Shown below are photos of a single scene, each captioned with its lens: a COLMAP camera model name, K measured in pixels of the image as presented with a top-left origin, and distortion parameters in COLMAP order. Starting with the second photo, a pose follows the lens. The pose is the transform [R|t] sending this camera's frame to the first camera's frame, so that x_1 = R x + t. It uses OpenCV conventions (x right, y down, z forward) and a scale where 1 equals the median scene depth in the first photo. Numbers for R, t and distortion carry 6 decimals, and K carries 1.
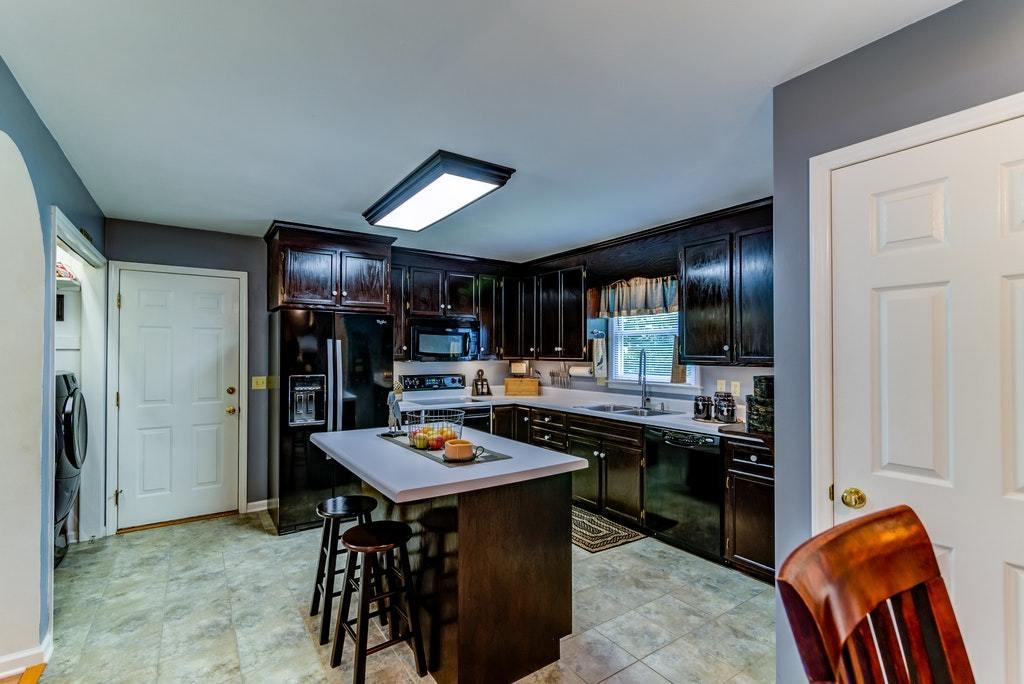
lens RADIAL K [[460.3, 0, 514.5], [0, 460.3, 346.6], [0, 0, 1]] dist [0.001427, -0.000251]
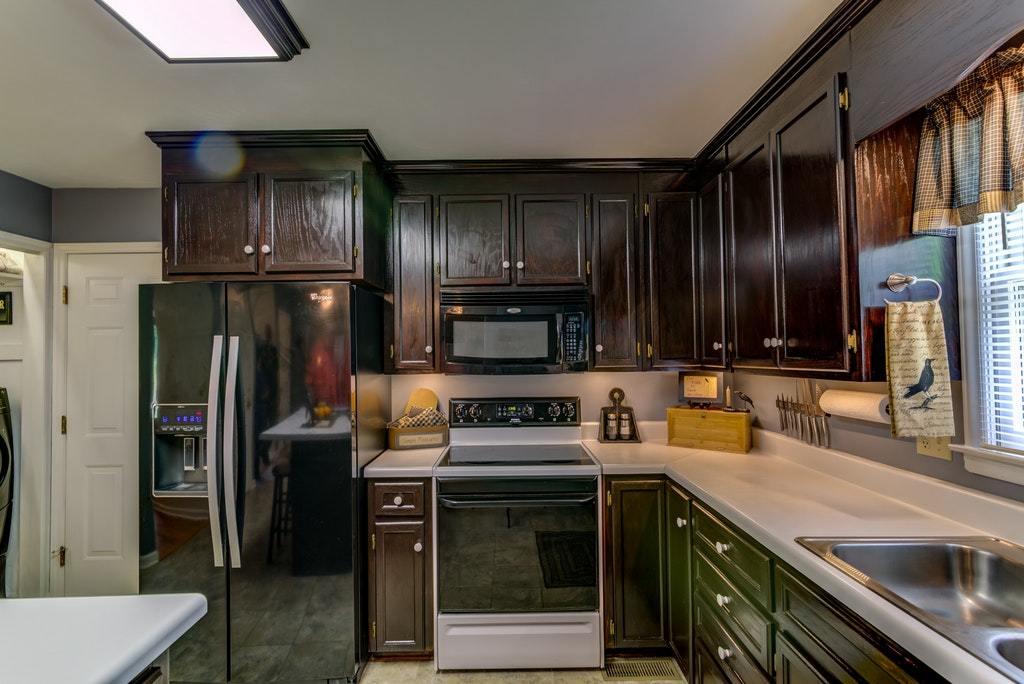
lens RADIAL K [[460.3, 0, 510.1], [0, 460.3, 343.3], [0, 0, 1]] dist [0.001427, -0.000251]
pose [[0.829044, -0.029232, -0.558419, 0.125952], [0.022800, 0.999569, -0.018476, 0.007693], [0.558719, 0.002586, 0.829353, 0.578428]]
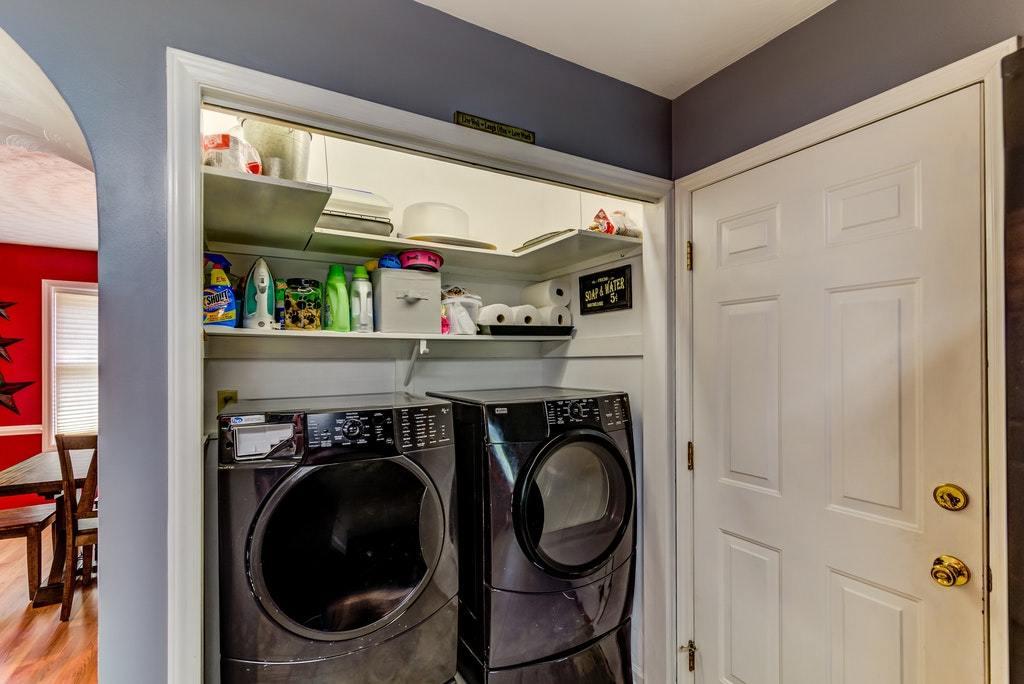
lens RADIAL K [[460.3, 0, 519.3], [0, 460.3, 359.5], [0, 0, 1]] dist [0.001427, -0.000251]
pose [[-0.074901, -0.006335, -0.997171, -0.264218], [0.012646, 0.999893, -0.007302, 0.008945], [0.997111, -0.013157, -0.074813, 0.633357]]
